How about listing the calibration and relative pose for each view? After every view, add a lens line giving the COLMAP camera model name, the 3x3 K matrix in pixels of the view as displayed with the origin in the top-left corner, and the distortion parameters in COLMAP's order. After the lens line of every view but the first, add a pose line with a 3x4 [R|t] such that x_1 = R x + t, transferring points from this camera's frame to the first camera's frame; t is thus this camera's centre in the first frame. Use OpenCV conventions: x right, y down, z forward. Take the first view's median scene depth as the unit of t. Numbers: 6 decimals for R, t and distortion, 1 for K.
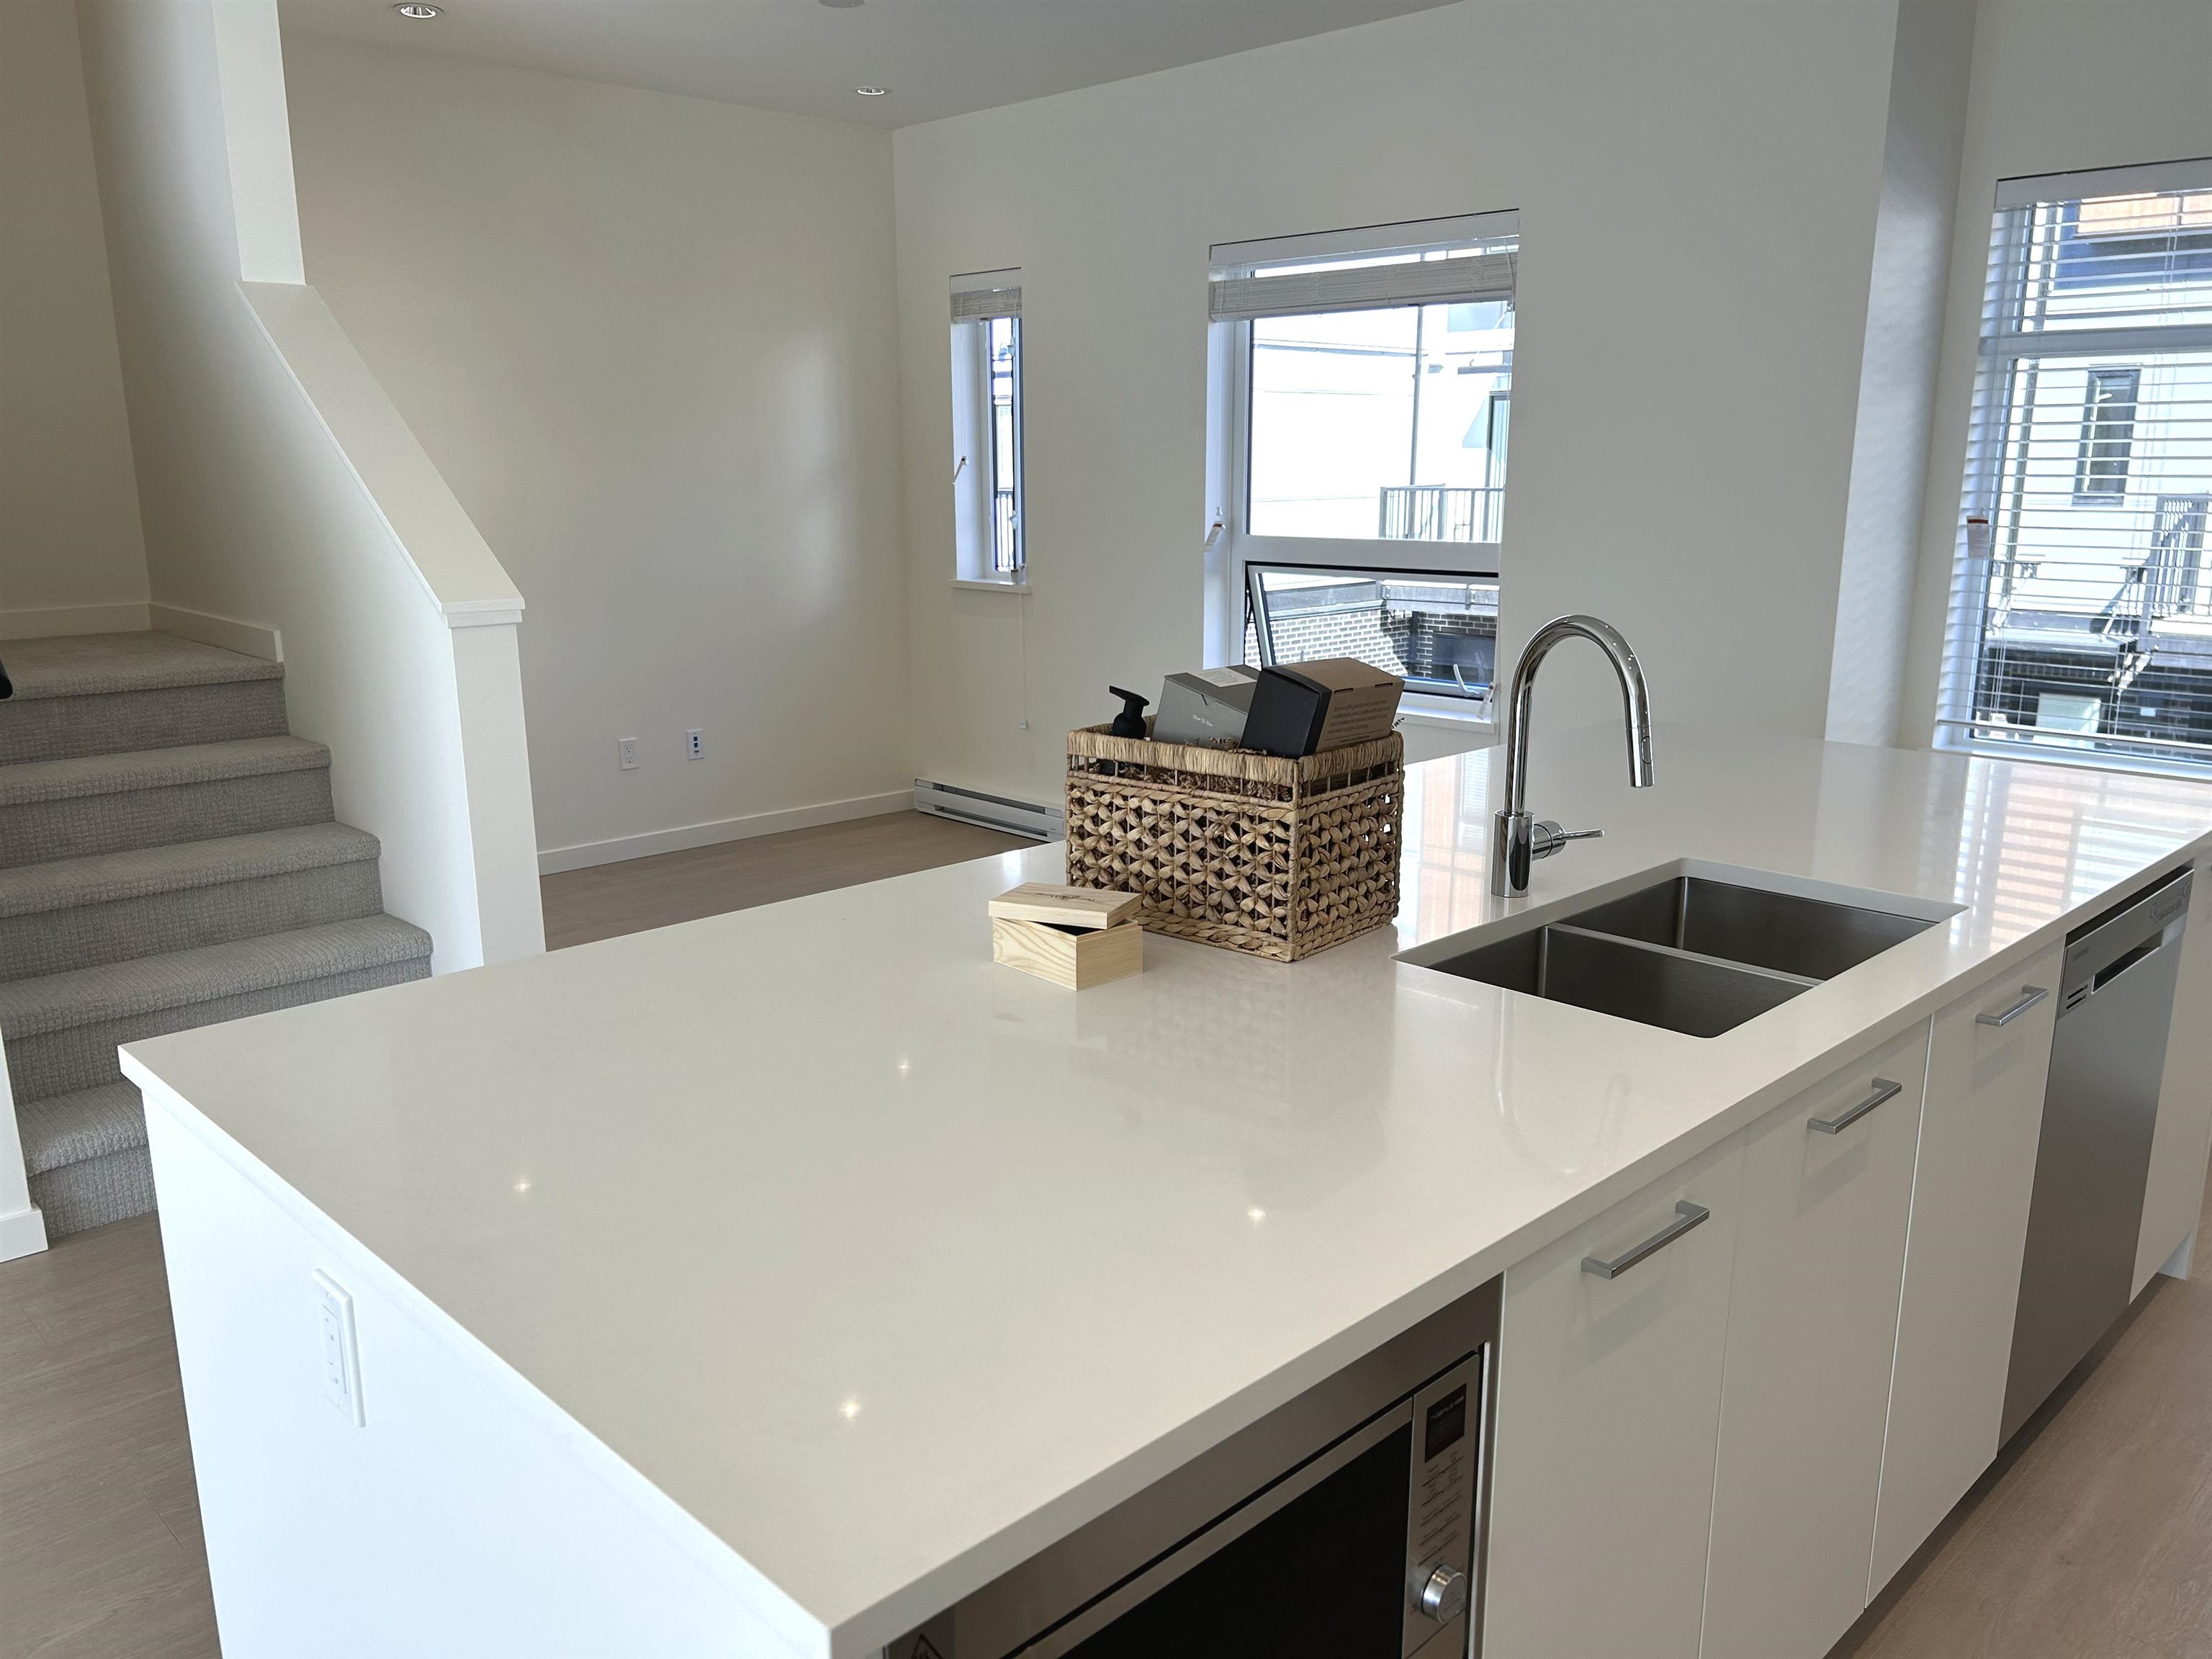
lens RADIAL K [[1694.8, 0, 1102.8], [0, 1694.8, 838.9], [0, 0, 1]] dist [0.085111, -0.084100]
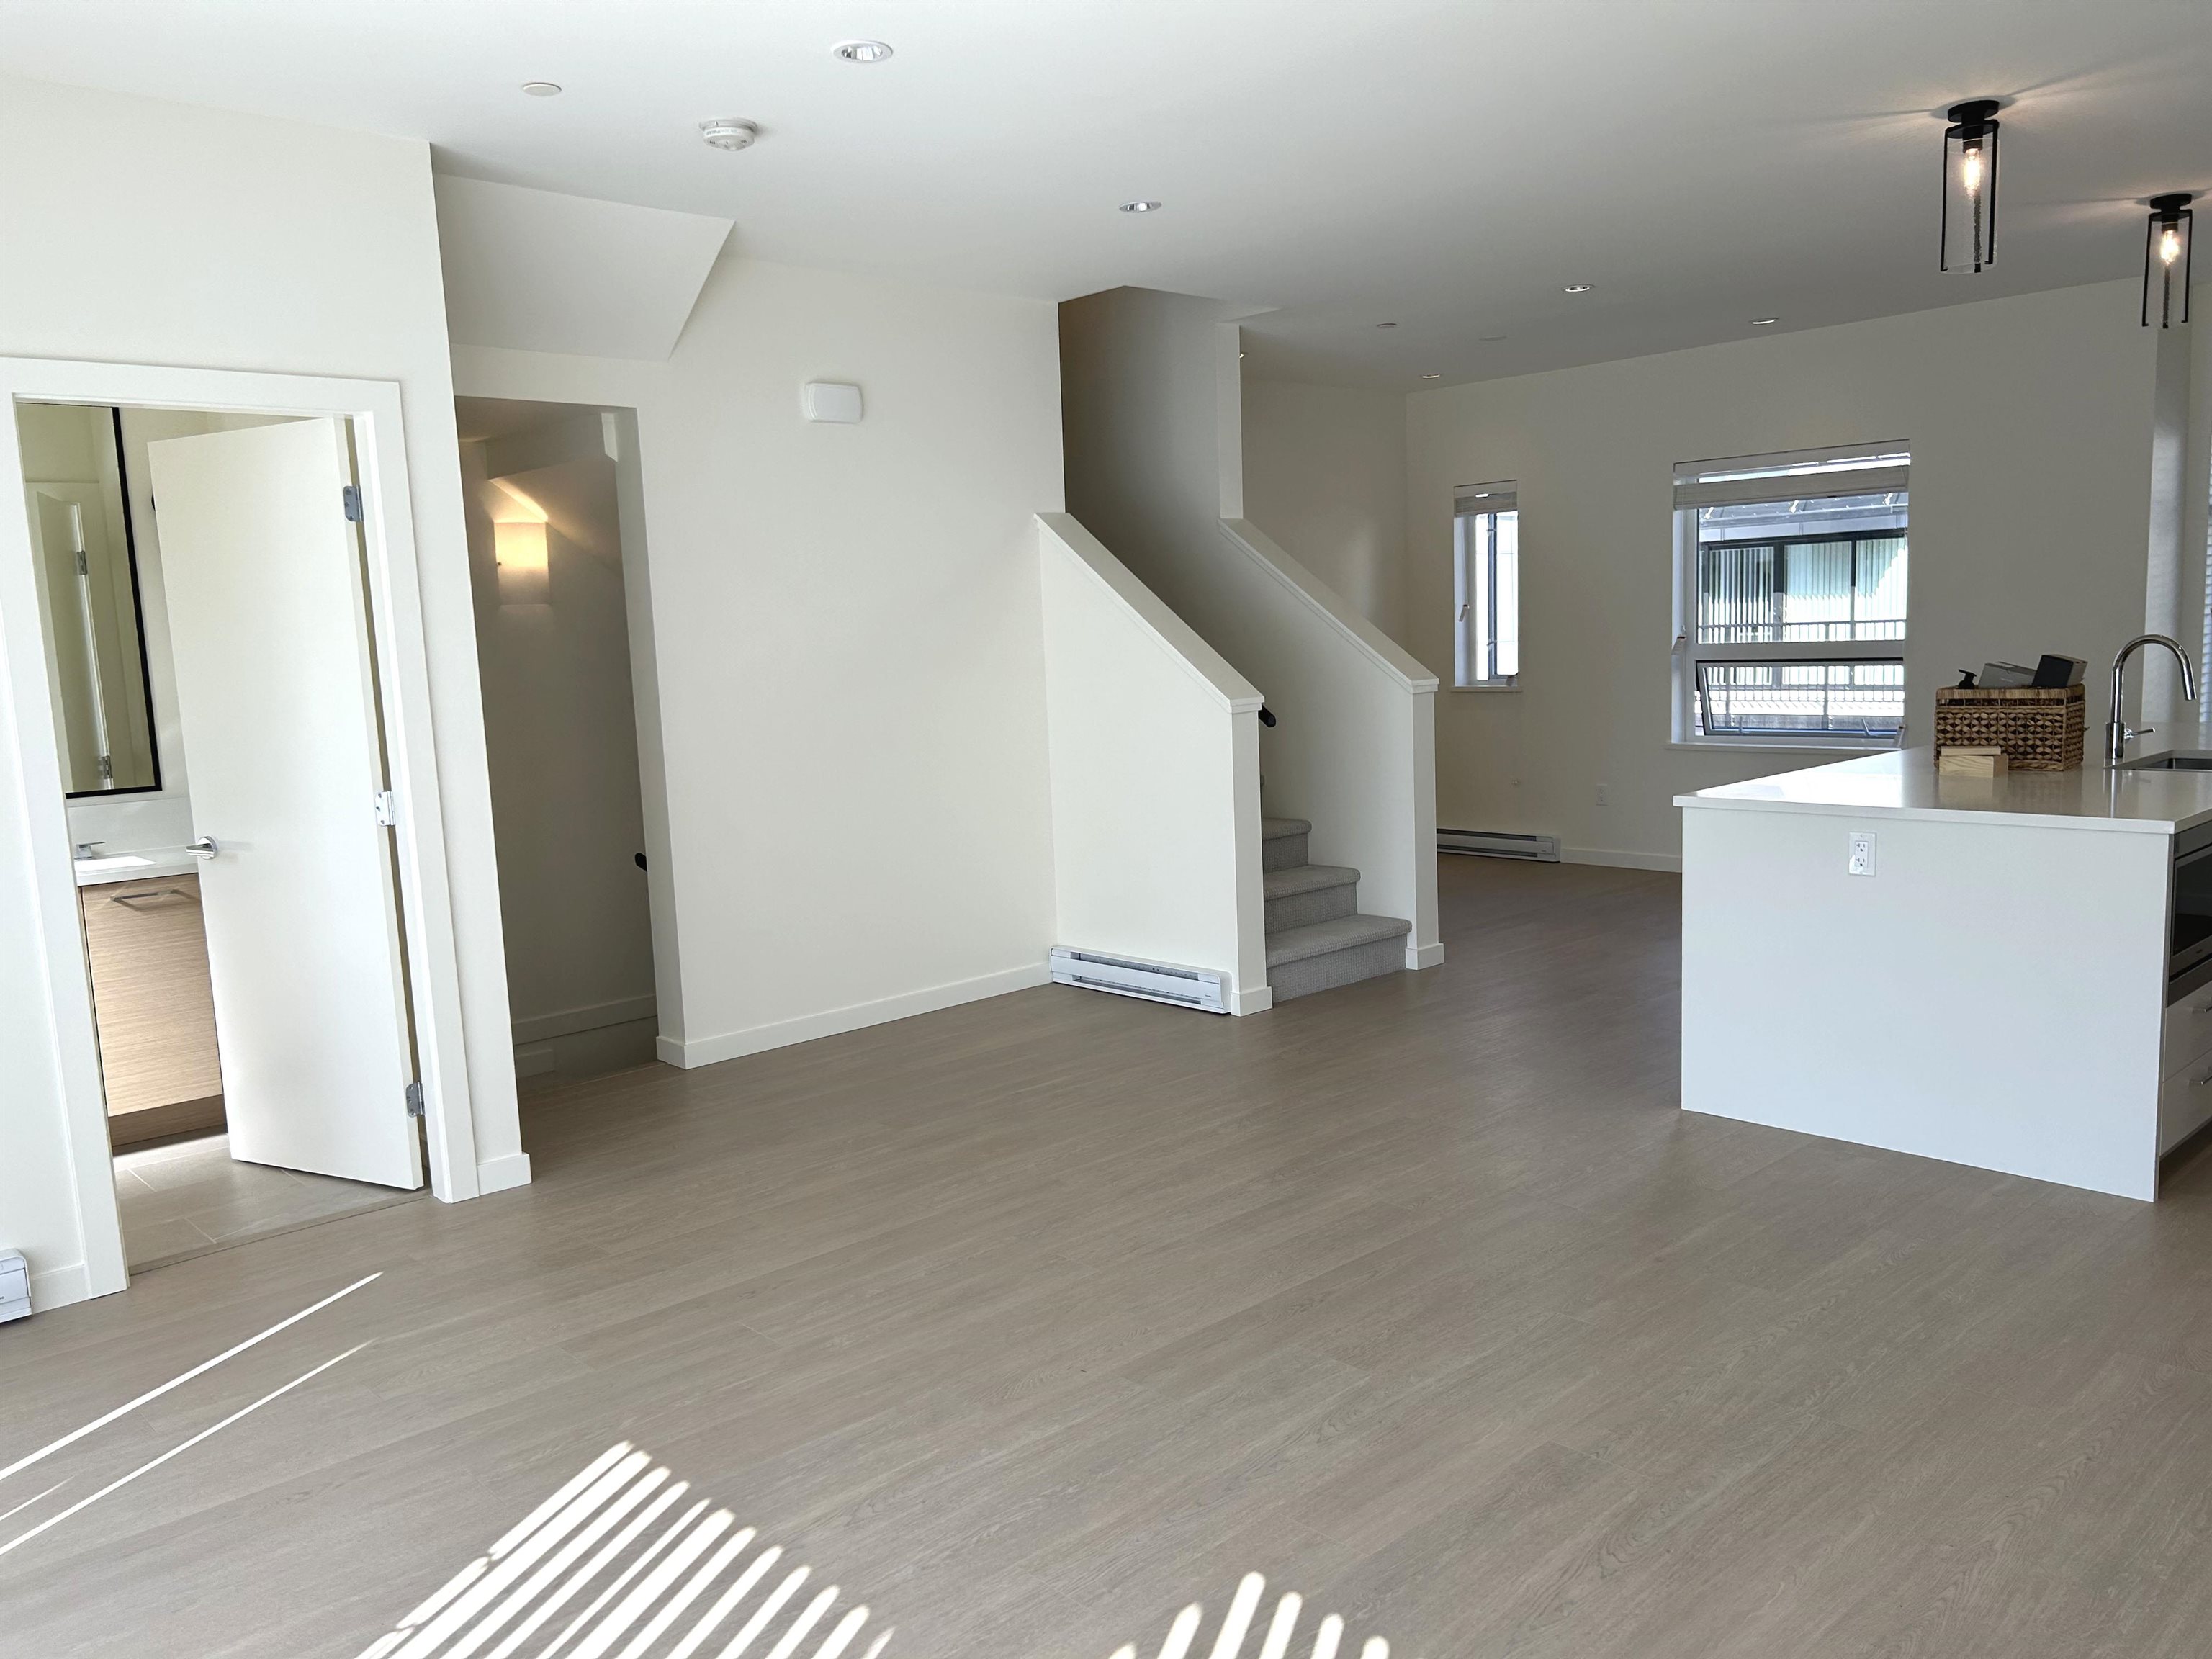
lens RADIAL K [[1694.8, 0, 1102.8], [0, 1694.8, 838.9], [0, 0, 1]] dist [0.085111, -0.084100]
pose [[0.999200, -0.035415, -0.018578, -1.177766], [0.033483, 0.994852, -0.095649, 0.344649], [0.021870, 0.094950, 0.995242, -1.451636]]
